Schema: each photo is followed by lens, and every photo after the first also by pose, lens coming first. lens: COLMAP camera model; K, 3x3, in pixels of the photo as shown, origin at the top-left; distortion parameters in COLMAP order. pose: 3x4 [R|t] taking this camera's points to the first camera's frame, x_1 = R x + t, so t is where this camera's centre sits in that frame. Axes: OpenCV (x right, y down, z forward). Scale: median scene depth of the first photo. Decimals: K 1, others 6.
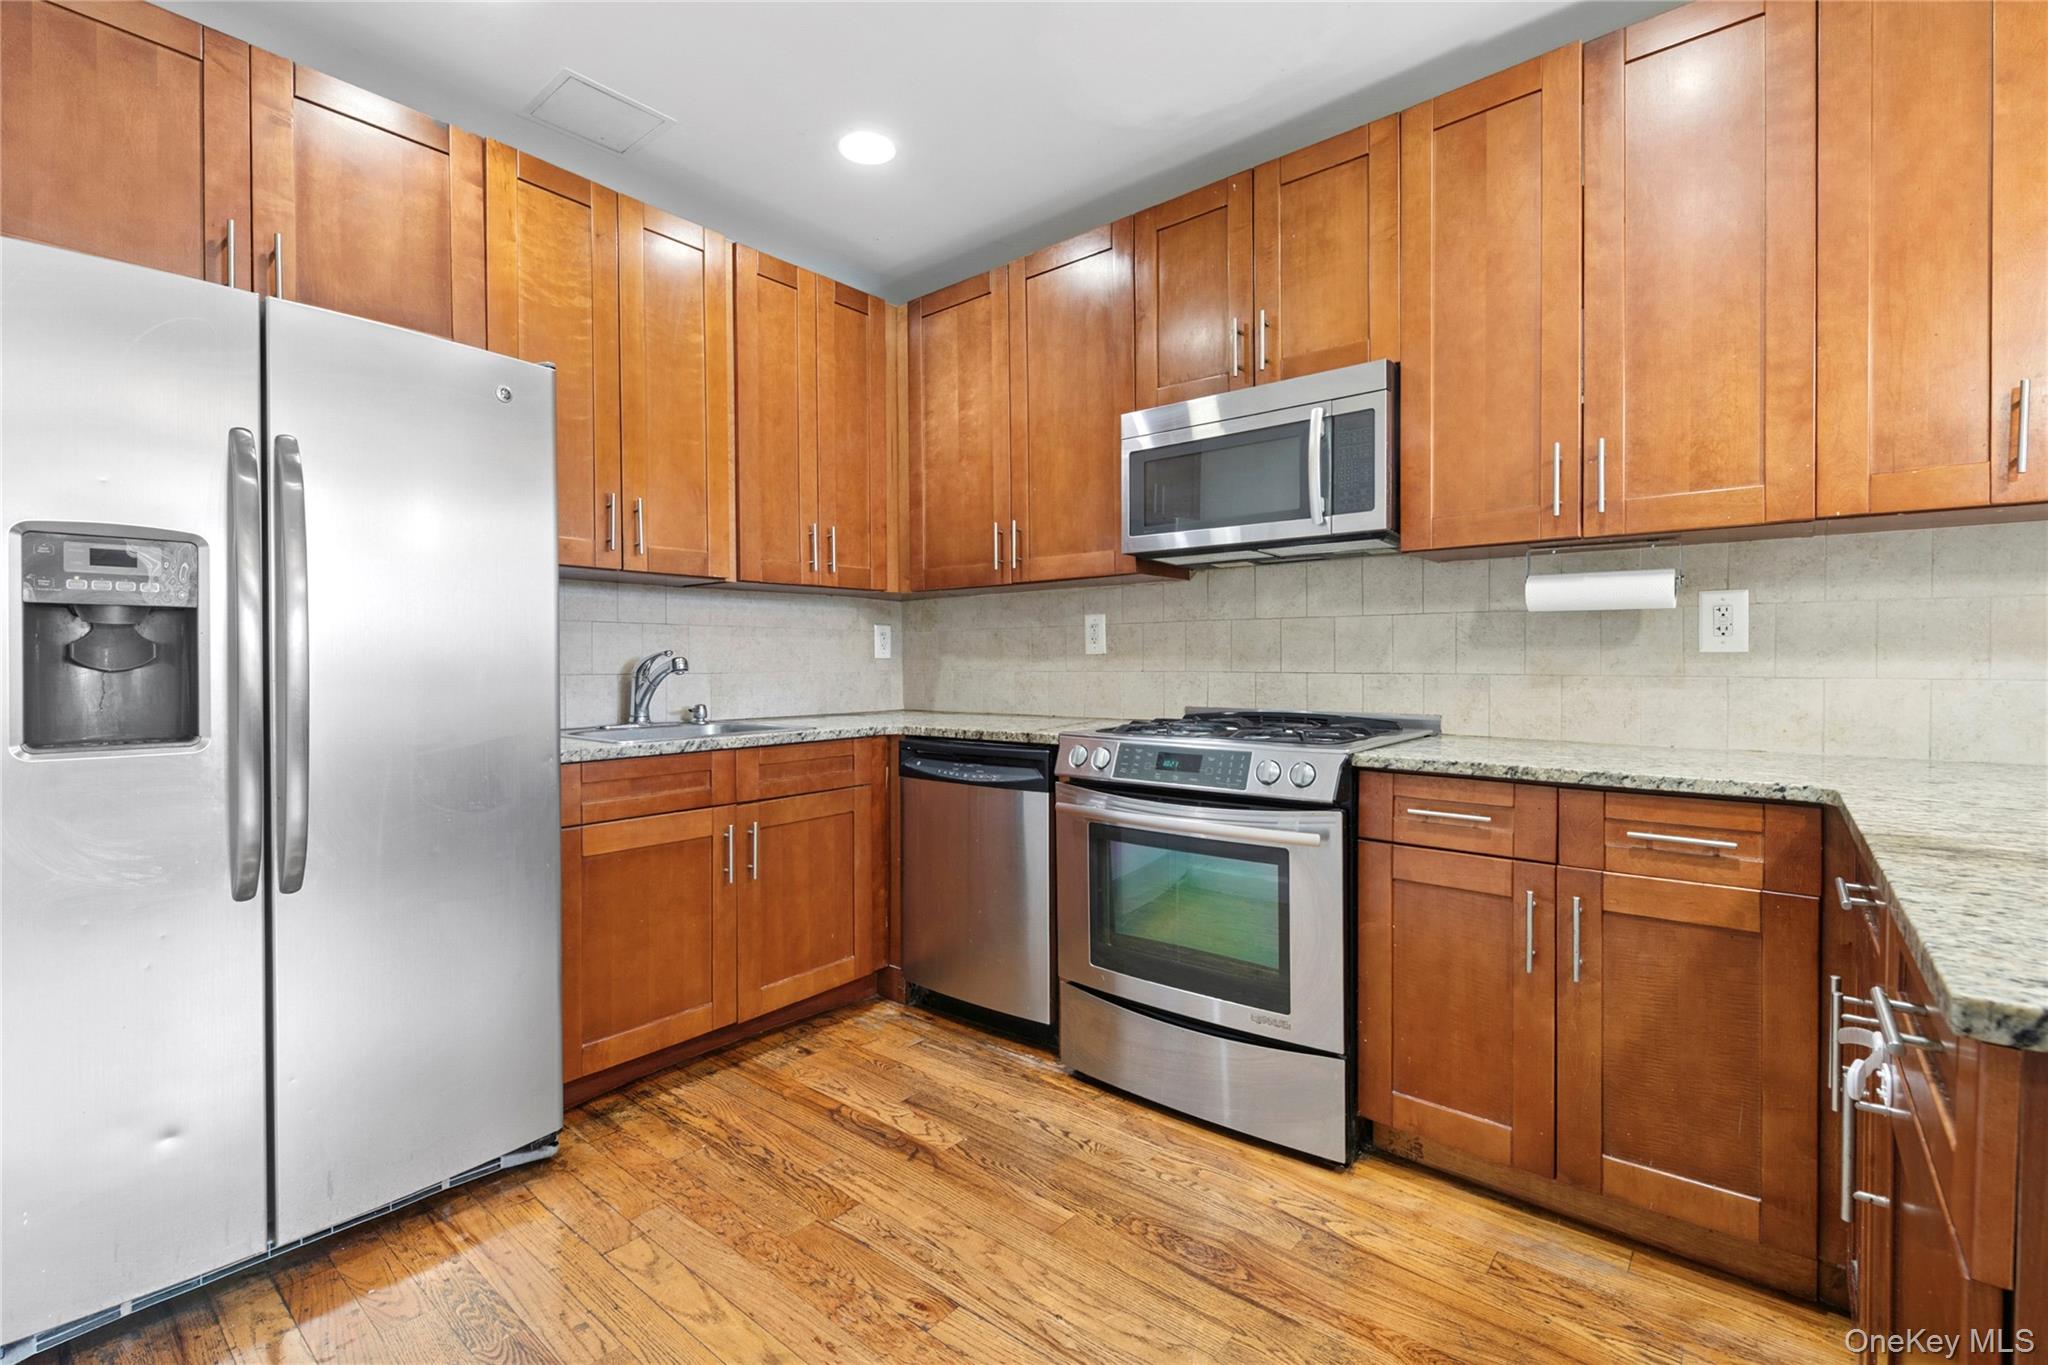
lens RADIAL K [[897.7, 0, 1024.0], [0, 897.7, 682.5], [0, 0, 1]] dist [0.002444, 0.000666]
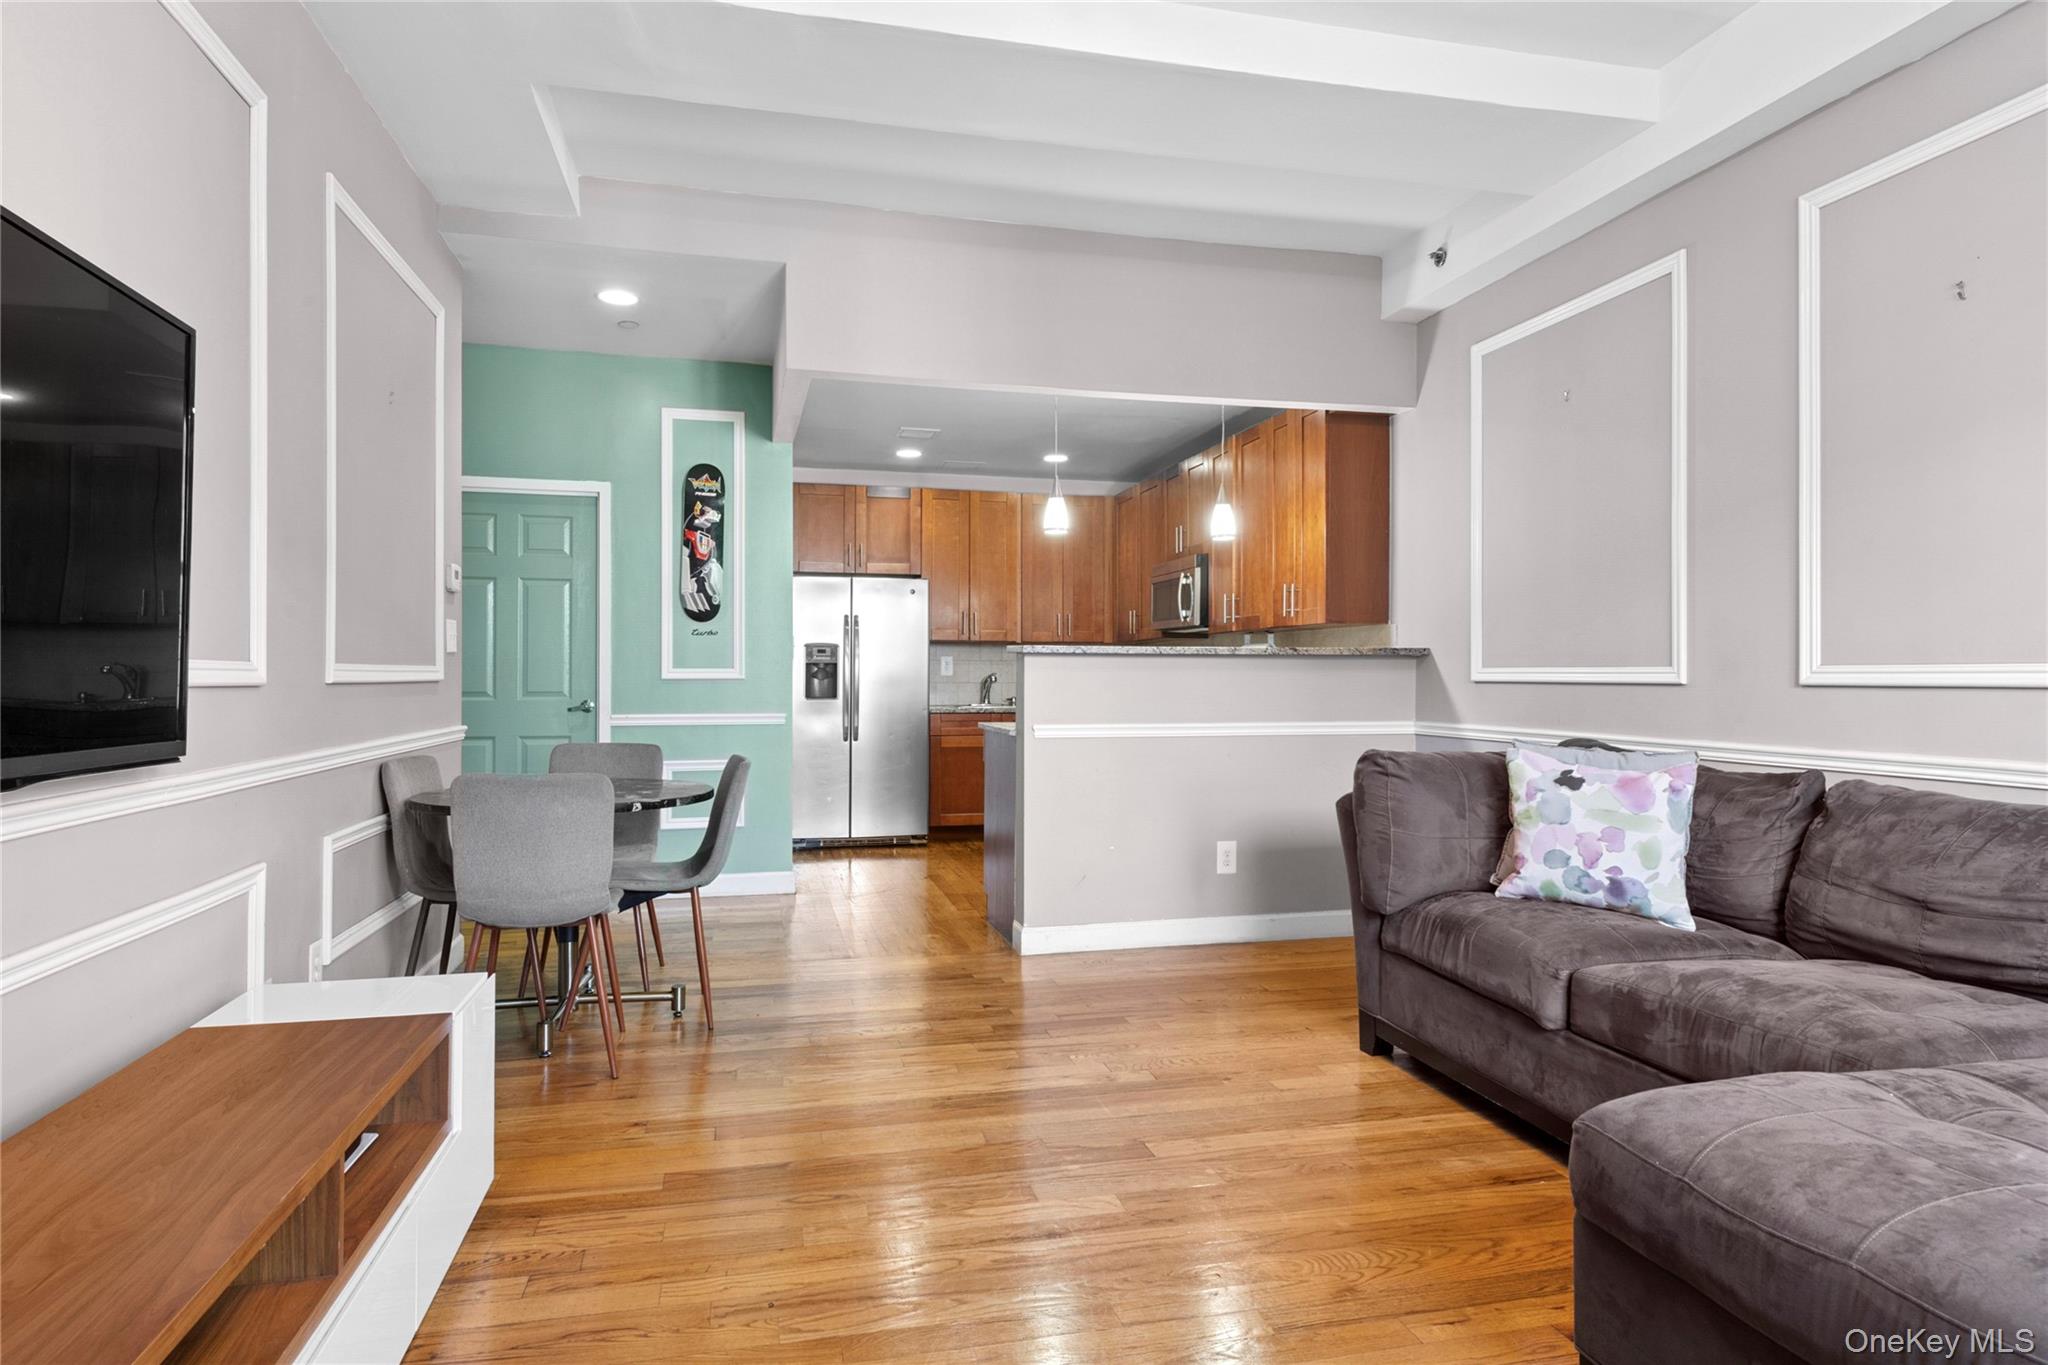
lens RADIAL K [[1169.2, 0, 1024.0], [0, 1169.2, 682.5], [0, 0, 1]] dist [-0.000242, -0.000012]
pose [[0.796931, 0.007810, -0.604019, 2.714019], [-0.016058, 0.999837, -0.008258, 0.026923], [0.603856, 0.016280, 0.796927, -2.475377]]
